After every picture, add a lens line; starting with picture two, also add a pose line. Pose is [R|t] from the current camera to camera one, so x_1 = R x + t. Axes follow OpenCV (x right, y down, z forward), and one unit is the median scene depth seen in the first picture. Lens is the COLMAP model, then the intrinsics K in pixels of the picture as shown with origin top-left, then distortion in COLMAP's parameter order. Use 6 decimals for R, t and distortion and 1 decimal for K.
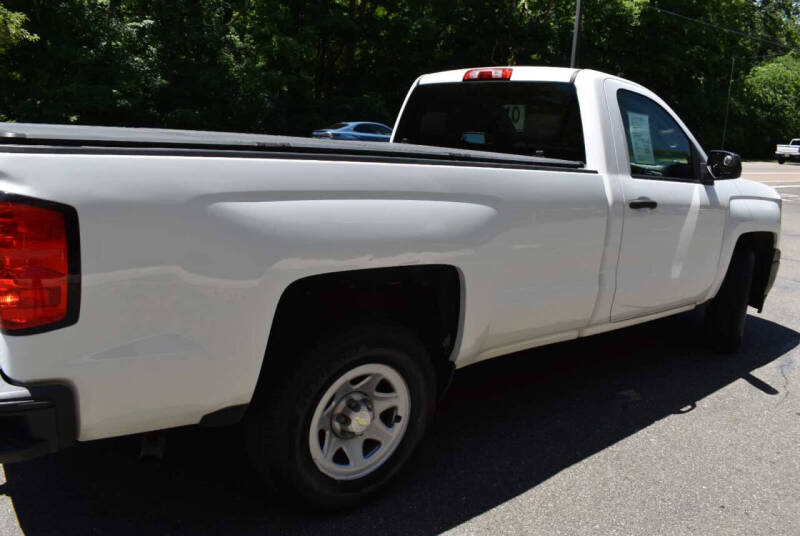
lens RADIAL K [[612.9, 0, 400.0], [0, 612.9, 268.0], [0, 0, 1]] dist [-0.088057, 0.002650]
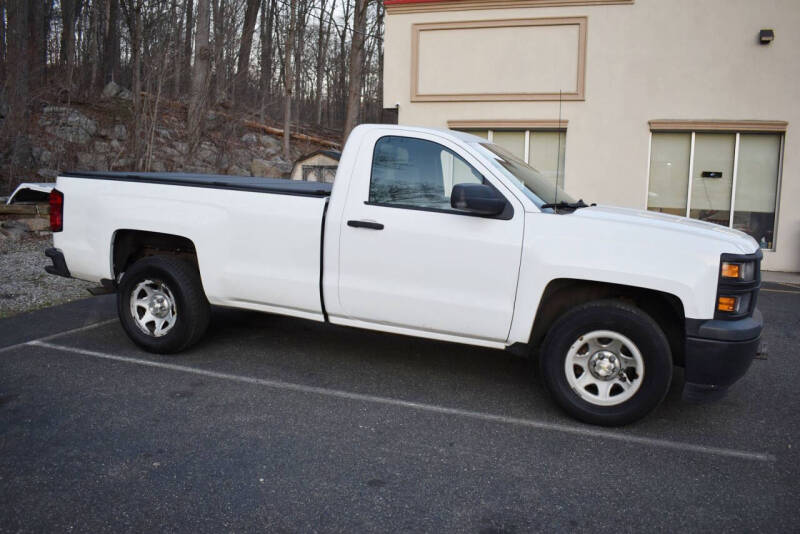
lens RADIAL K [[626.8, 0, 400.0], [0, 626.8, 267.0], [0, 0, 1]] dist [-0.081016, 0.004741]
pose [[0.540797, 0.090360, -0.836286, 1.464092], [-0.203371, 0.978763, -0.025759, -0.000528], [0.816198, 0.184007, 0.547688, 0.346038]]
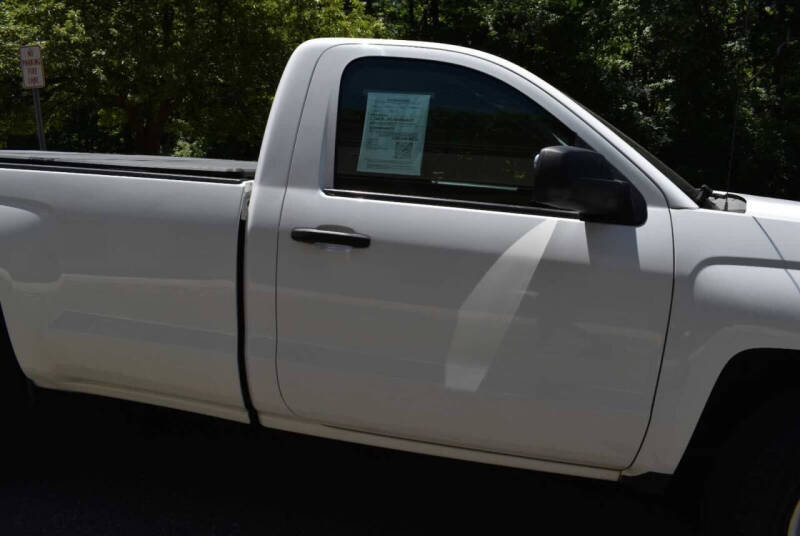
lens RADIAL K [[612.9, 0, 400.0], [0, 612.9, 268.0], [0, 0, 1]] dist [-0.088057, 0.002650]
pose [[0.634120, 0.097734, -0.767033, 0.874195], [-0.175524, 0.984278, -0.019695, -0.072375], [0.753049, 0.147122, 0.641305, 0.635164]]
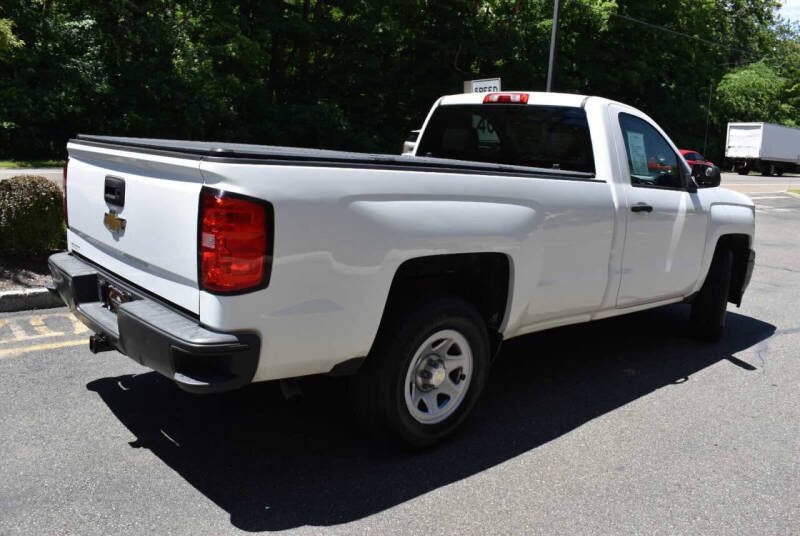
lens RADIAL K [[668.1, 0, 400.0], [0, 668.1, 268.0], [0, 0, 1]] dist [-0.084483, -0.002818]
pose [[0.997490, -0.008769, 0.070269, -0.162936], [0.010975, 0.999457, -0.031066, 0.046309], [-0.069958, 0.031759, 0.997044, -0.260513]]
